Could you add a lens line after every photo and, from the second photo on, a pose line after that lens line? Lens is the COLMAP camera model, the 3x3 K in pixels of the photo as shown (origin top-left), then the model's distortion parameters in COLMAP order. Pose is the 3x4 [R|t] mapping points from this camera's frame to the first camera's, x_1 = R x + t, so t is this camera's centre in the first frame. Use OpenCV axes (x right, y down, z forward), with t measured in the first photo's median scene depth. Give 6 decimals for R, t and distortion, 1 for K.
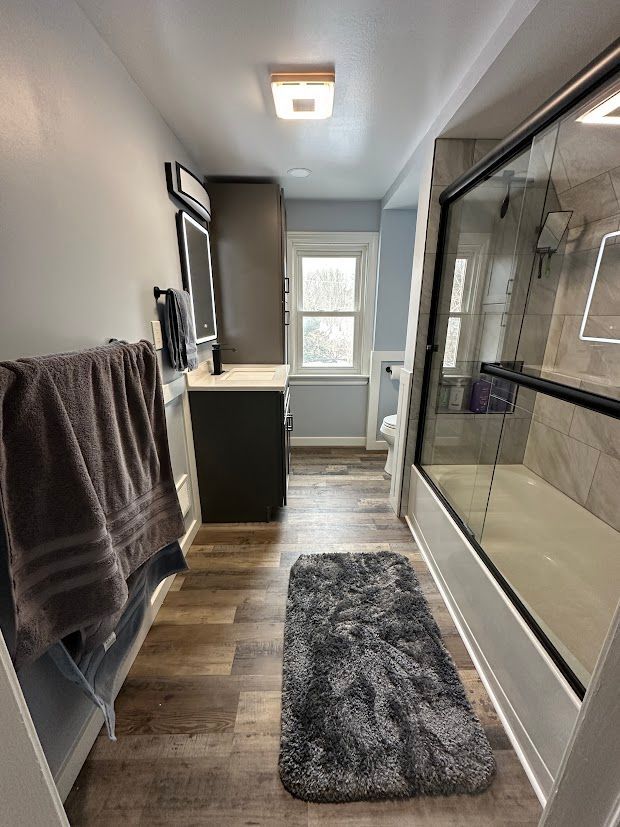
lens RADIAL K [[328.1, 0, 311.2], [0, 328.1, 413.9], [0, 0, 1]] dist [-0.003721, 0.000487]
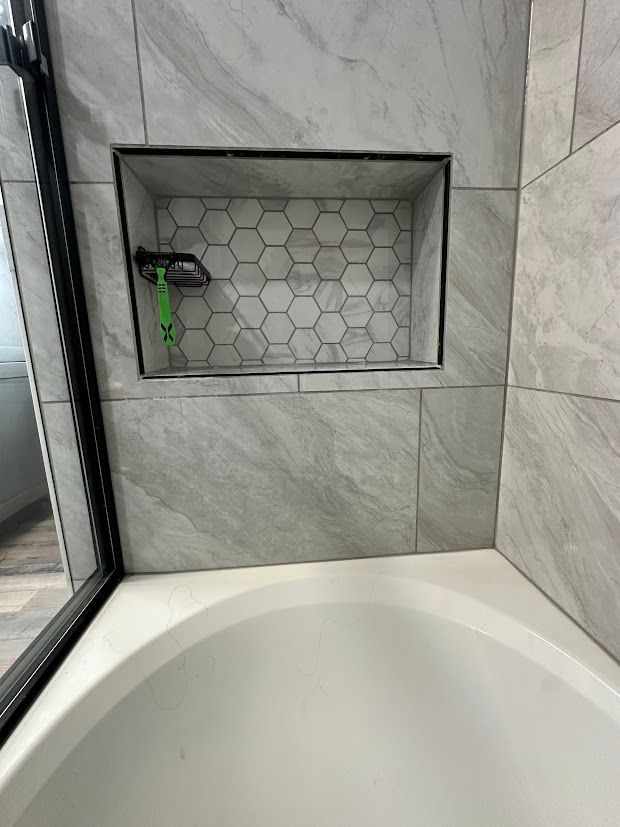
lens RADIAL K [[328.1, 0, 311.1], [0, 328.1, 414.4], [0, 0, 1]] dist [-0.003721, 0.000487]
pose [[0.997305, -0.044467, 0.058353, 0.495927], [0.050674, 0.992682, -0.109612, 0.062715], [-0.053051, 0.112274, 0.992260, 0.744428]]
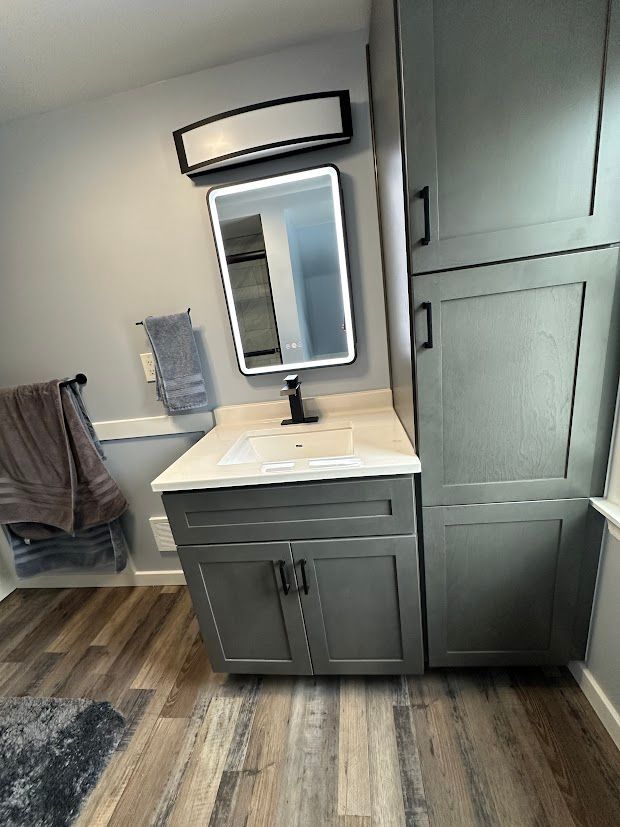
lens RADIAL K [[328.1, 0, 310.4], [0, 328.1, 414.8], [0, 0, 1]] dist [-0.003721, 0.000487]
pose [[-0.126968, 0.289057, -0.948855, 0.336620], [-0.164037, 0.937306, 0.307489, -0.370480], [0.978249, 0.194689, -0.071592, 1.190544]]
